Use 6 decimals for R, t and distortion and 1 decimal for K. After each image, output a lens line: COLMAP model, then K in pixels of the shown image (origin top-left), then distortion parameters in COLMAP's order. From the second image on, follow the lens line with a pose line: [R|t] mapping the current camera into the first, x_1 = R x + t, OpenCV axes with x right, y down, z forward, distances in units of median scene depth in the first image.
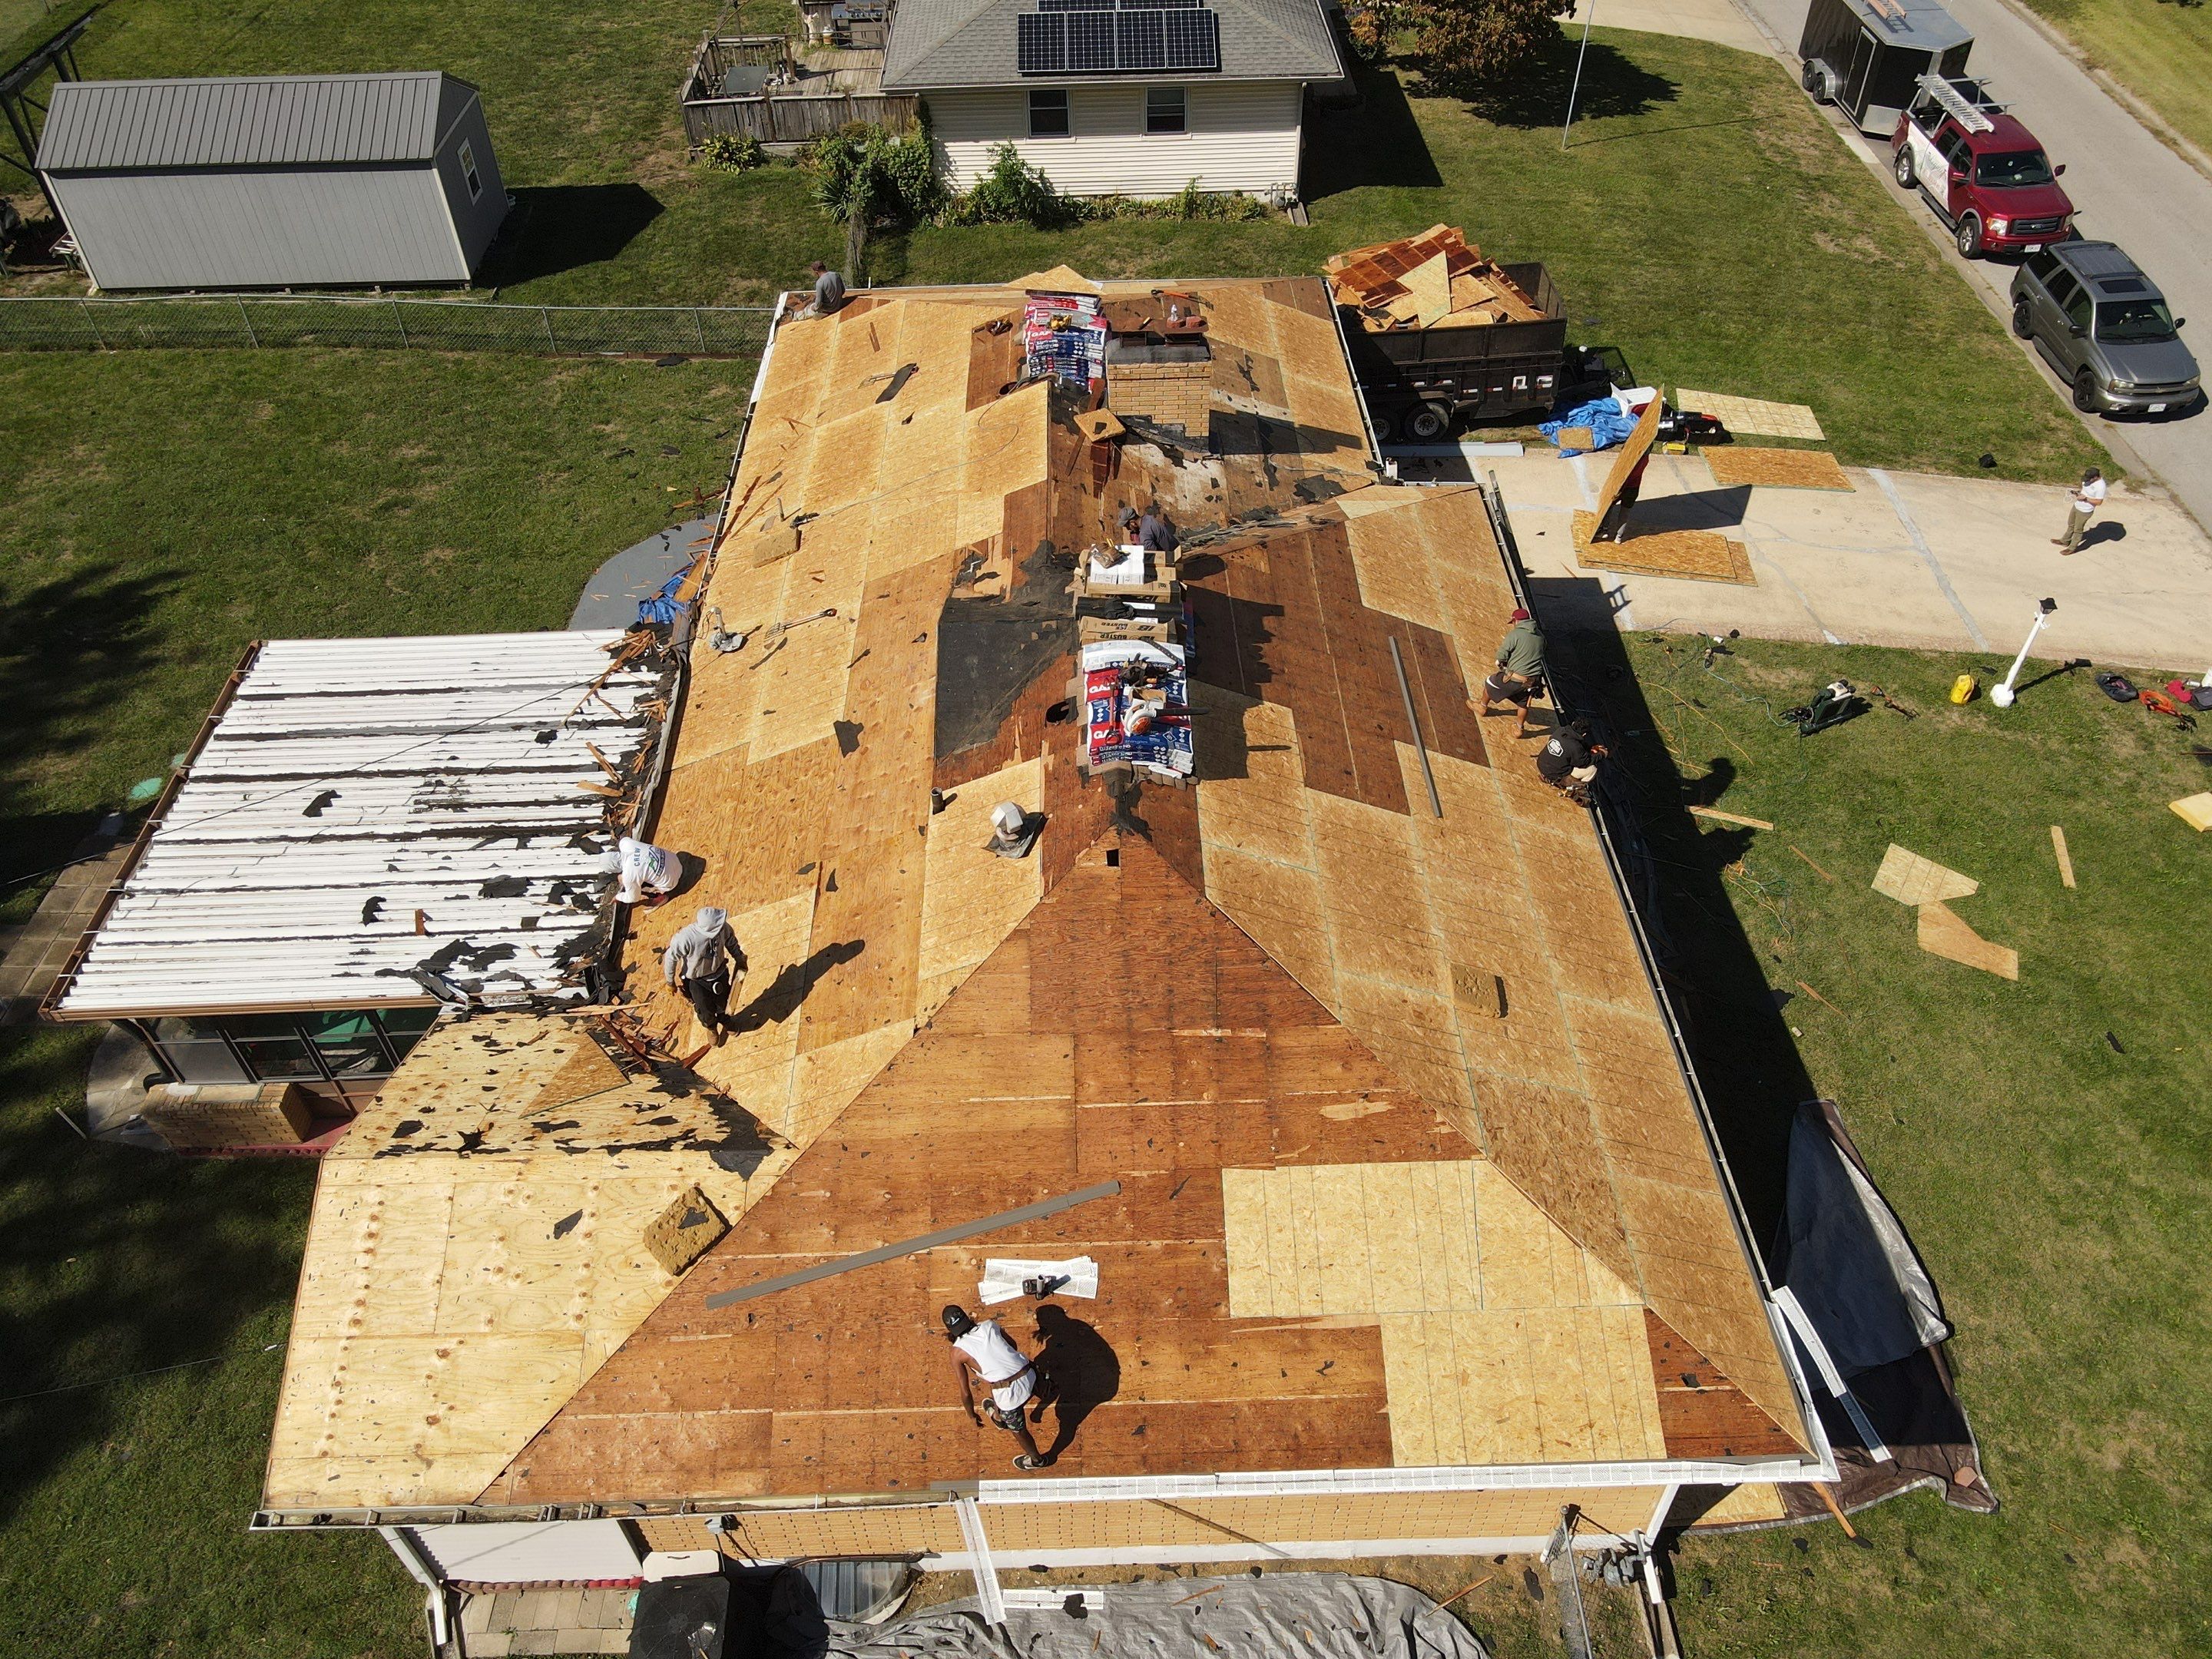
lens RADIAL K [[1609.5, 0, 1106.0], [0, 1609.5, 829.5], [0, 0, 1]] dist [0.045678, -0.044311]
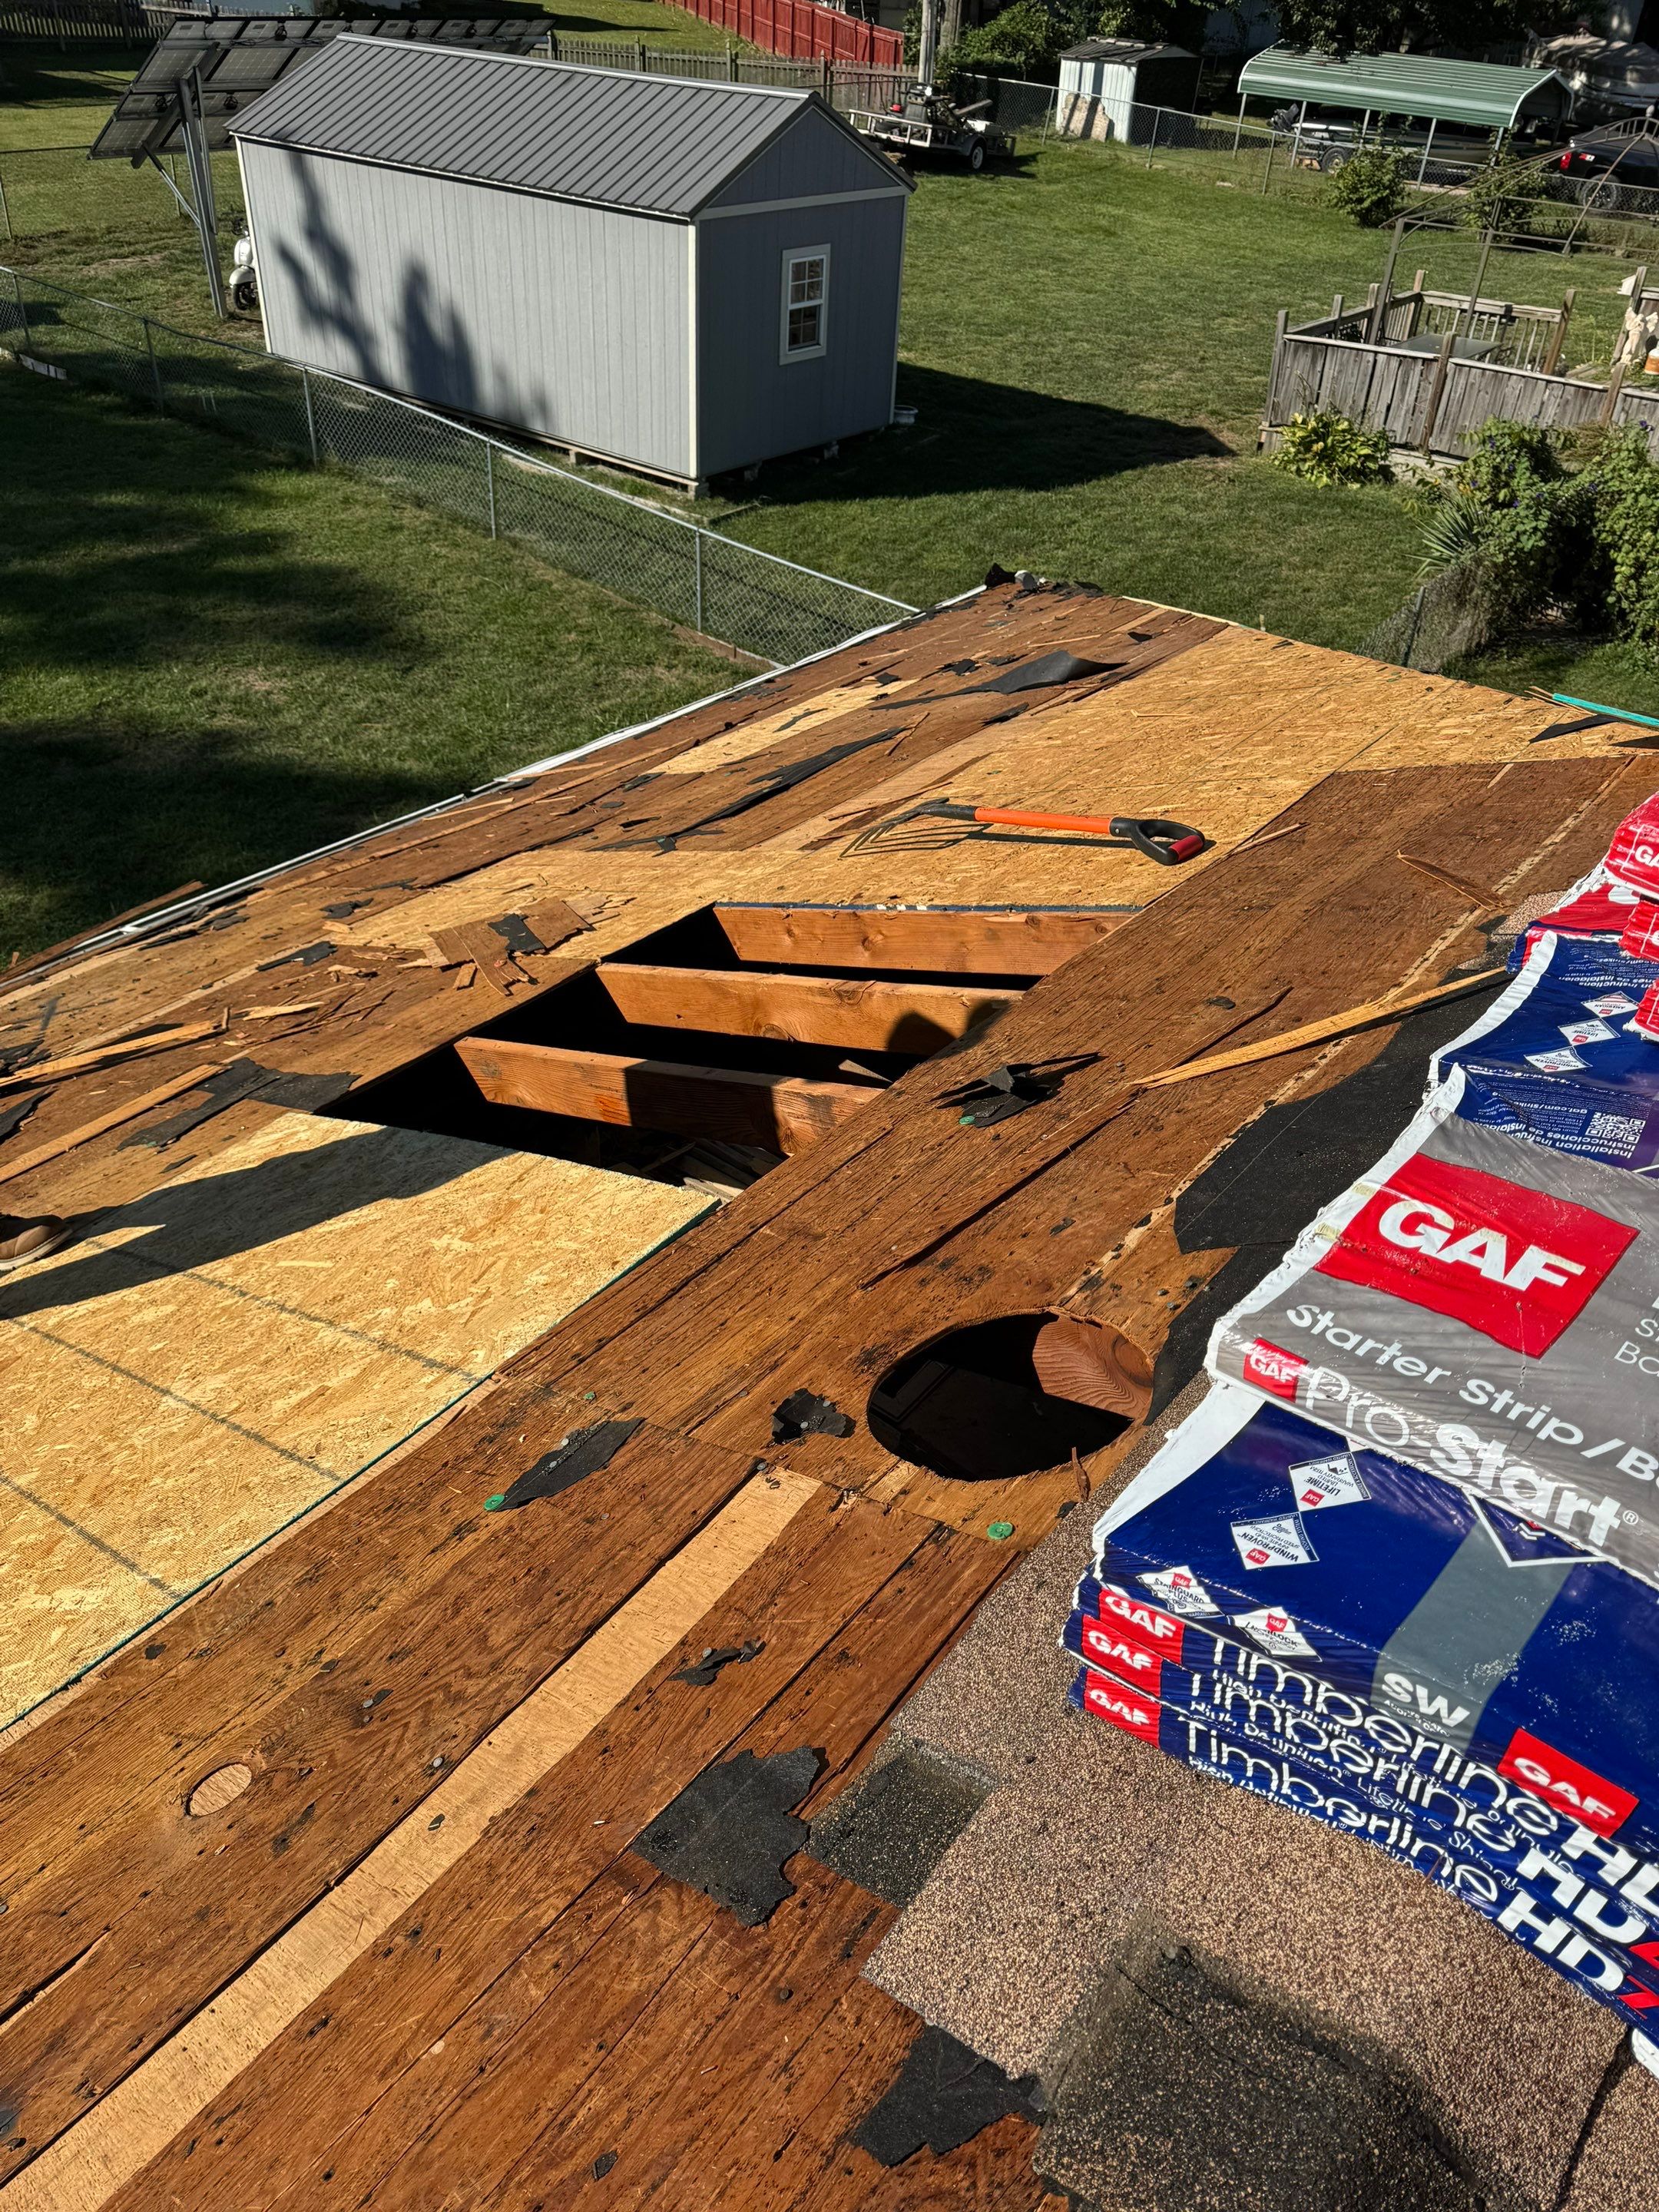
lens RADIAL K [[1609.5, 0, 829.5], [0, 1609.5, 1106.0], [0, 0, 1]] dist [0.045678, -0.044311]
pose [[0.755901, 0.429759, -0.493883, -0.014632], [-0.495838, 0.868409, -0.003237, -0.174311], [0.427501, 0.247334, 0.869522, 0.586954]]
